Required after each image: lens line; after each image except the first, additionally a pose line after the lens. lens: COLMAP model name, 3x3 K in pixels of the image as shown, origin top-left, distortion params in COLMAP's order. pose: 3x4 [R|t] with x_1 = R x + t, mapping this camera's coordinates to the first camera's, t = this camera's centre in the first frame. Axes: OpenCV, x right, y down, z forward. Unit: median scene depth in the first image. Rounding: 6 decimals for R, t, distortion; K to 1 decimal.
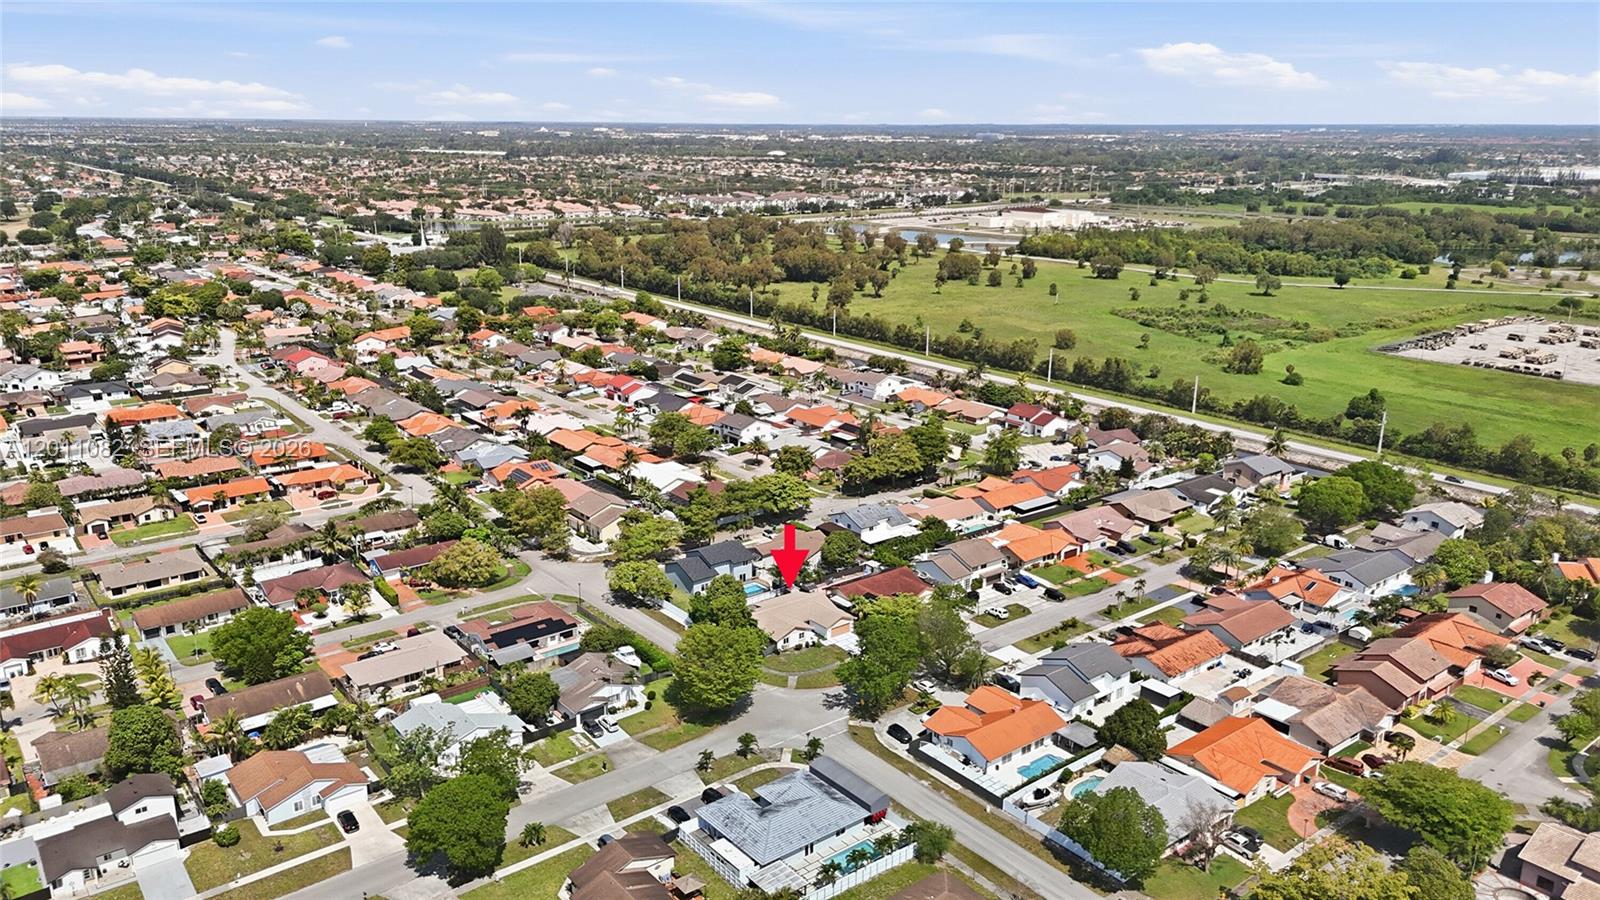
lens RADIAL K [[1156.8, 0, 800.0], [0, 1156.8, 450.0], [0, 0, 1]] dist [0.036007, -0.004680]
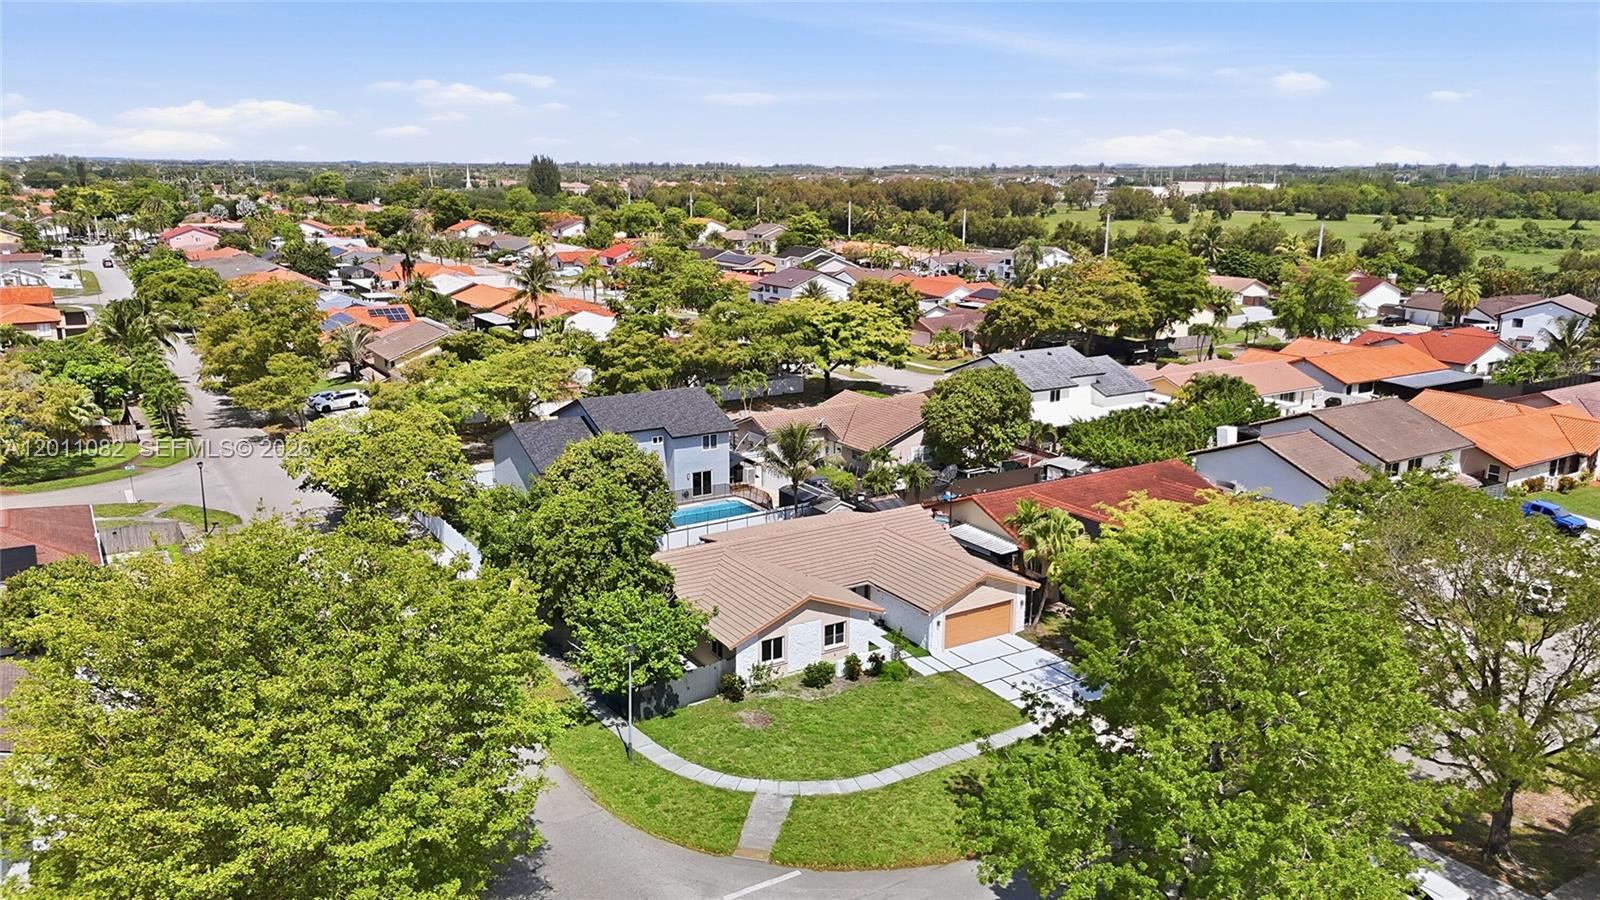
lens RADIAL K [[1181.1, 0, 800.0], [0, 1181.1, 450.0], [0, 0, 1]] dist [-0.000011, -0.000614]
pose [[0.994235, 0.027707, -0.103586, 0.018479], [-0.031422, 0.998914, -0.034404, 0.113922], [0.102520, 0.037461, 0.994025, 0.648506]]
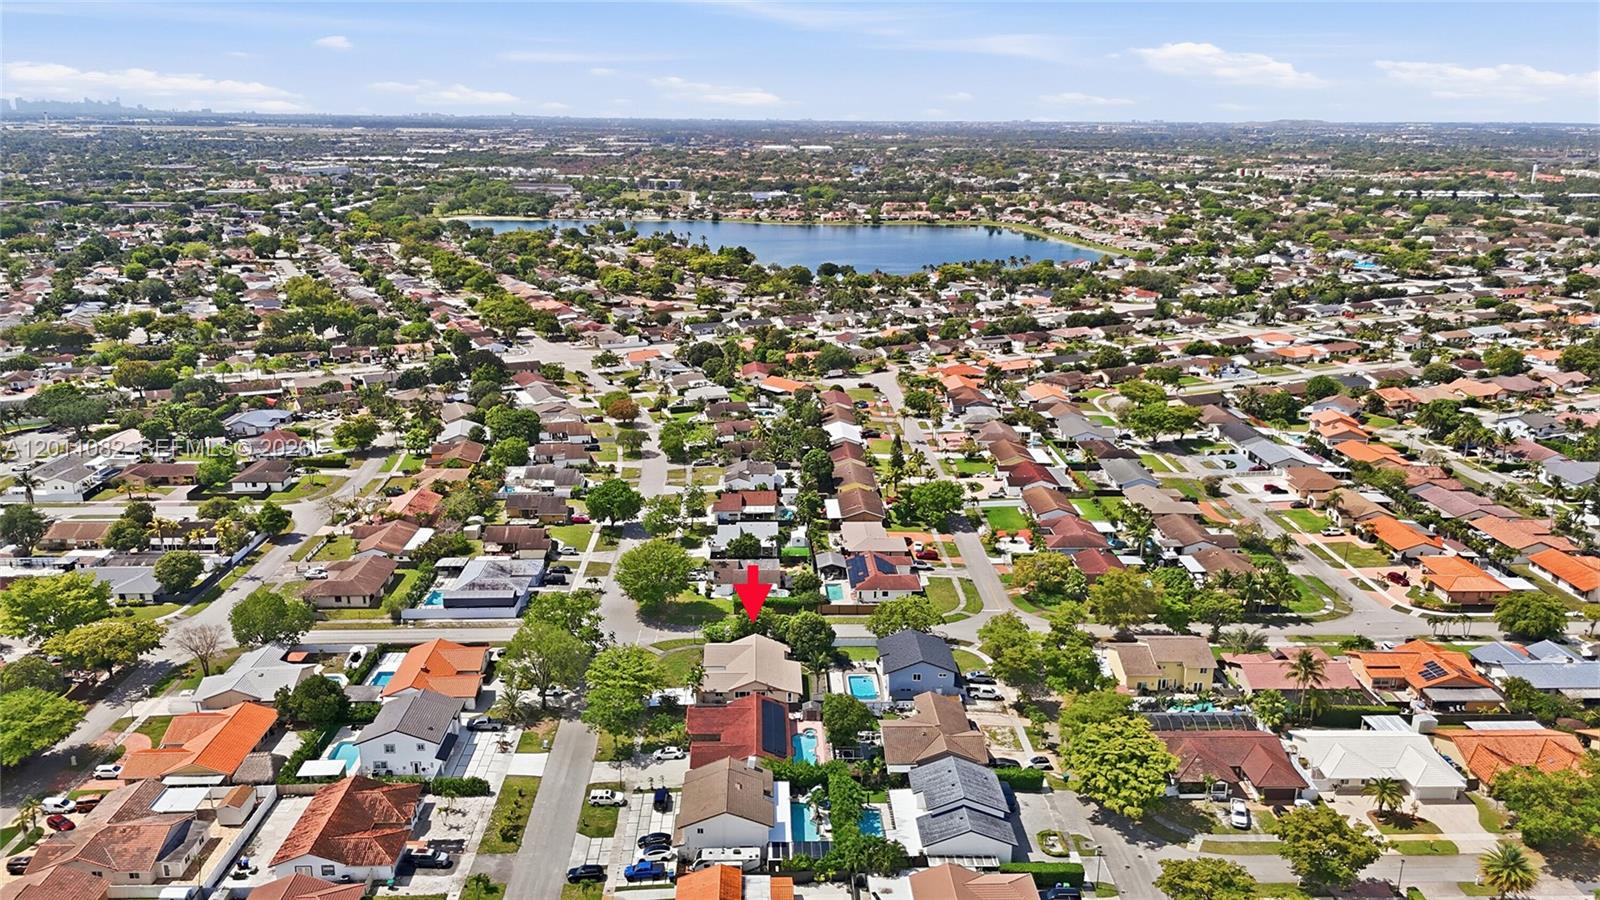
lens RADIAL K [[1139.6, 0, 804.1], [0, 1139.6, 492.0], [0, 0, 1]] dist [0.050313, -0.003752]
pose [[-0.590098, 0.237274, -0.771677, 0.572302], [-0.228246, 0.867810, 0.441372, -0.349303], [0.774395, 0.436585, -0.457936, 1.271100]]
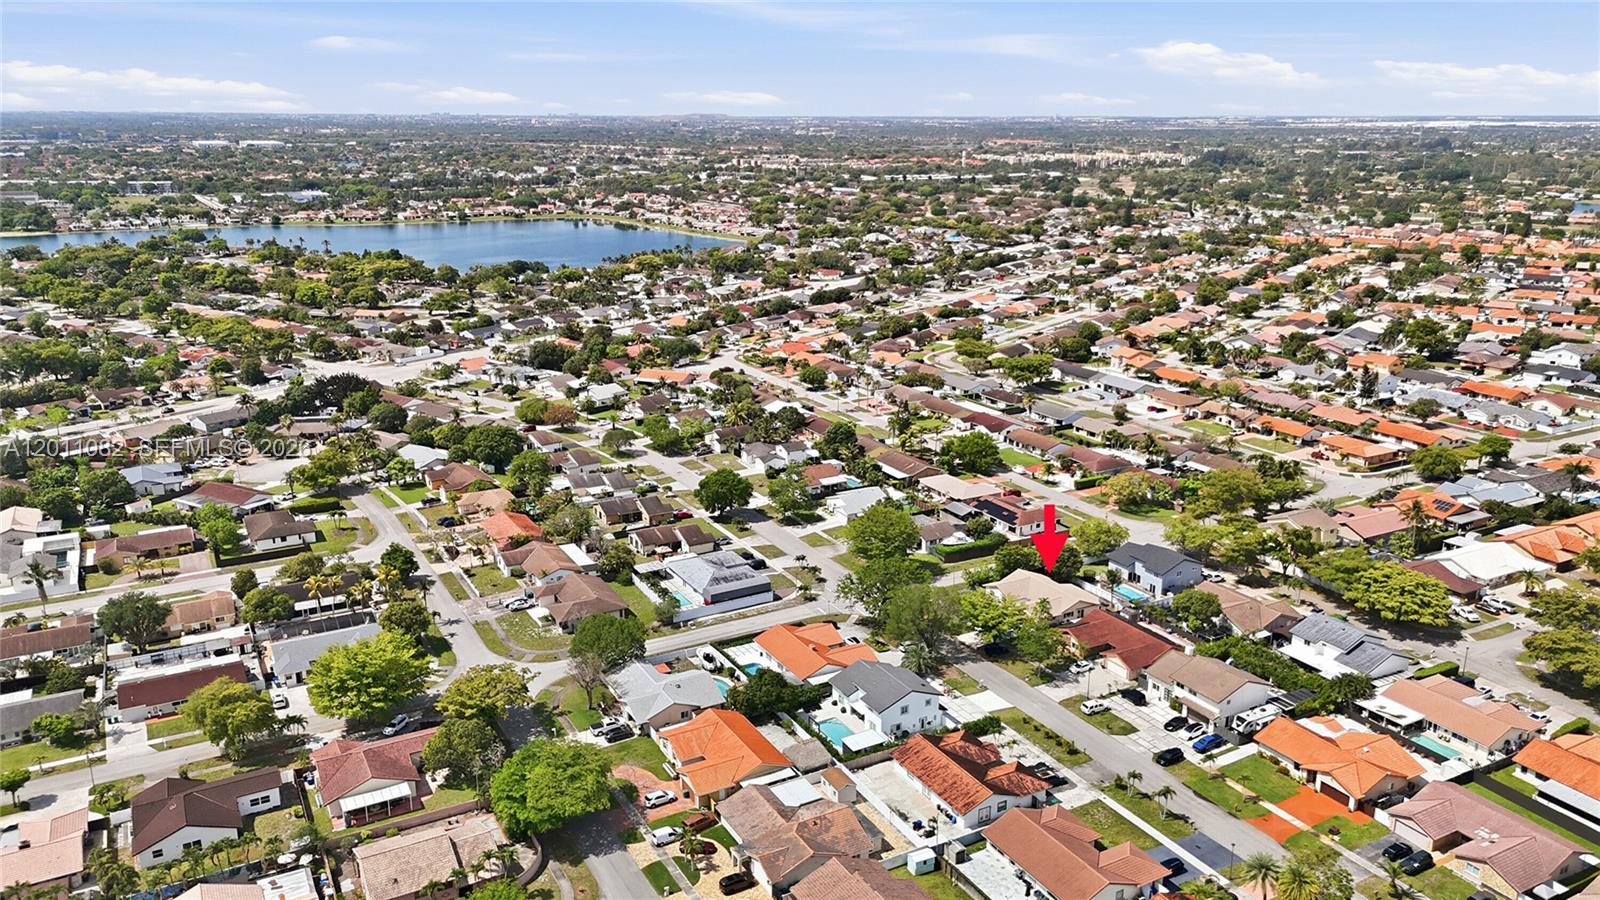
lens RADIAL K [[1156.8, 0, 800.0], [0, 1156.8, 450.0], [0, 0, 1]] dist [0.036007, -0.004680]
pose [[-0.165641, 0.266255, -0.949564, 0.899737], [-0.265124, 0.915395, 0.302922, -0.213008], [0.949880, 0.301928, -0.081036, 0.770347]]
